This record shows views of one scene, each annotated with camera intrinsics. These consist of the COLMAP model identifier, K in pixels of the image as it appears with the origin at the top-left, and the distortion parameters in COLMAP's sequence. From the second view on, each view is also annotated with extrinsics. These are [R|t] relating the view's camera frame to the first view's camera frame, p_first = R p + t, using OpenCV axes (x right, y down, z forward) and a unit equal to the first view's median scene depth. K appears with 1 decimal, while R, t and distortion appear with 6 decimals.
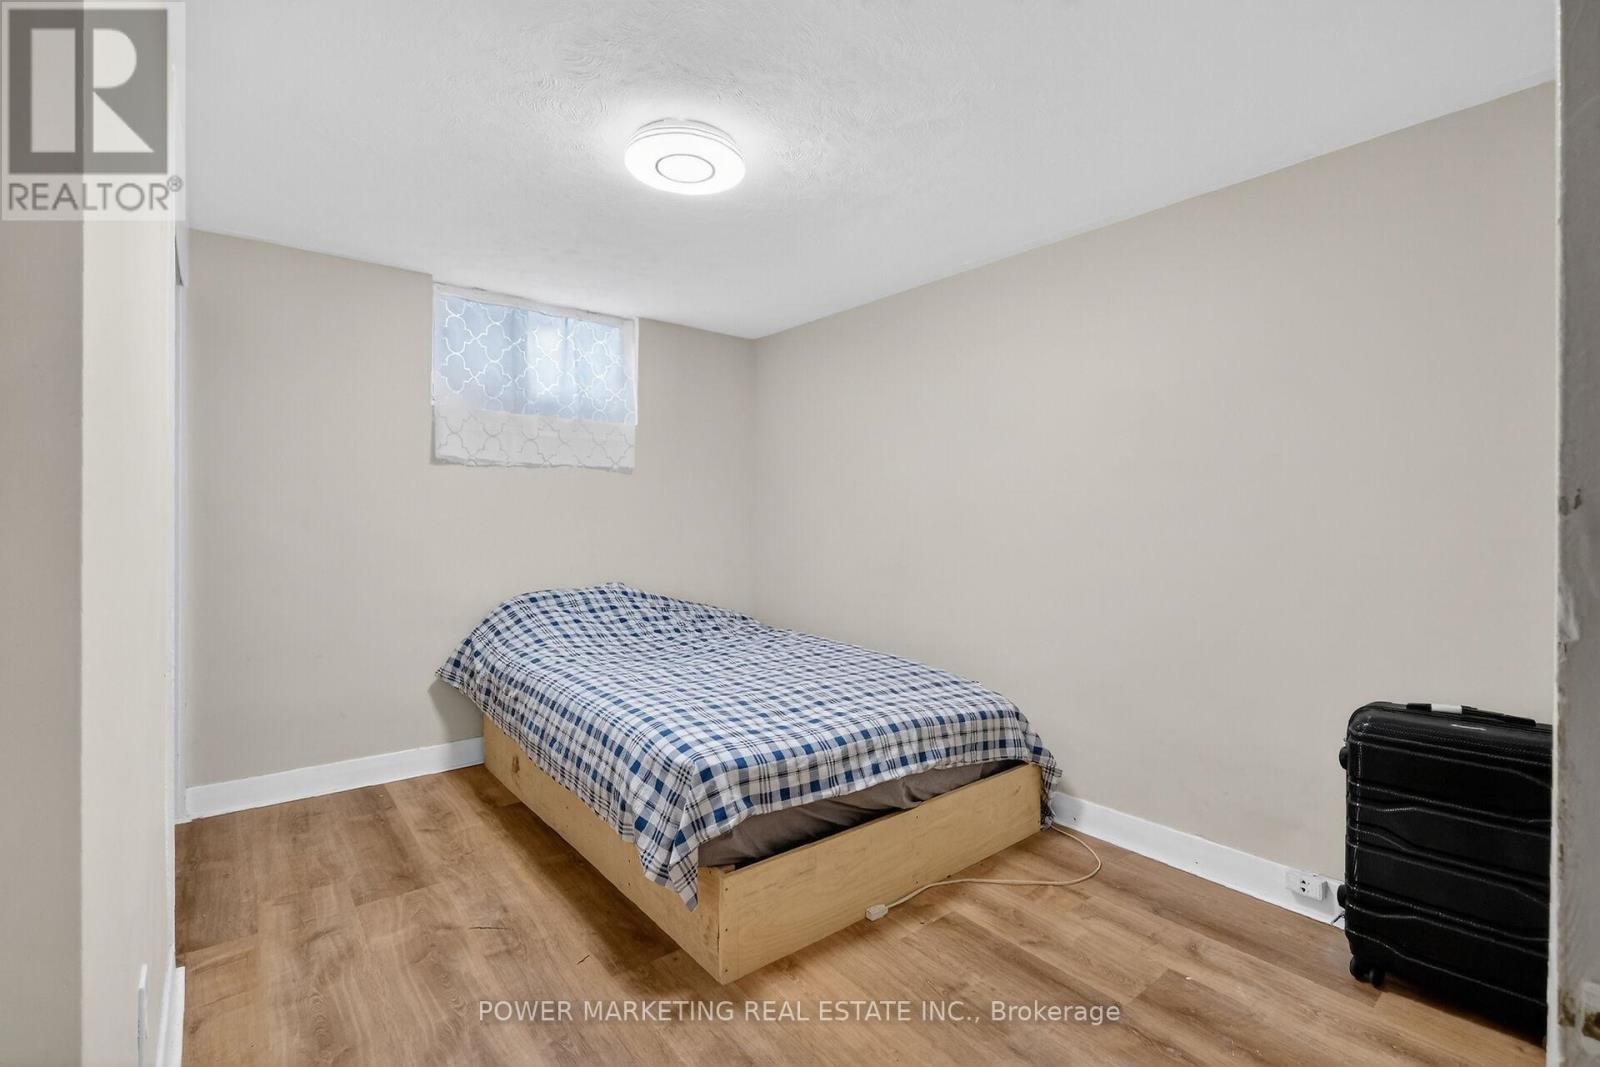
lens RADIAL K [[700.8, 0, 795.3], [0, 700.8, 531.7], [0, 0, 1]] dist [-0.013799, -0.000025]
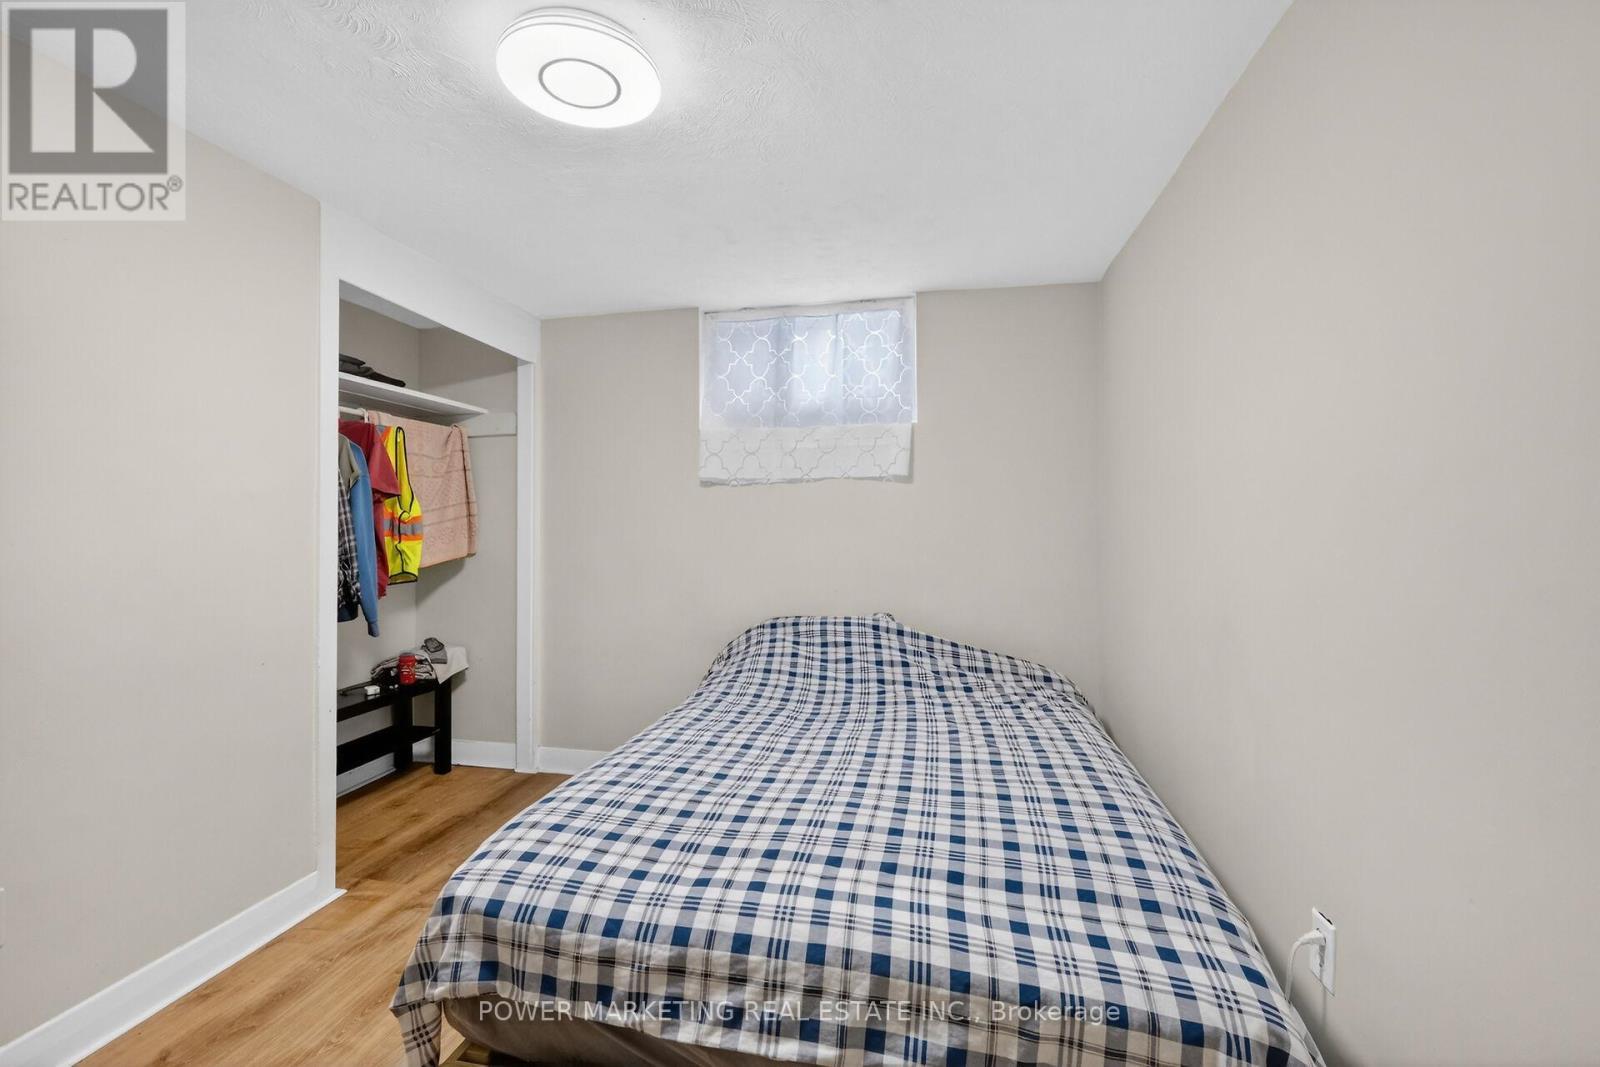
lens RADIAL K [[680.0, 0, 800.0], [0, 680.0, 533.5], [0, 0, 1]] dist [0.001370, 0.000089]
pose [[0.641146, -0.002635, -0.767415, 0.340218], [-0.004379, 0.999965, -0.007093, -0.018035], [0.767407, 0.007908, 0.641112, 0.434163]]
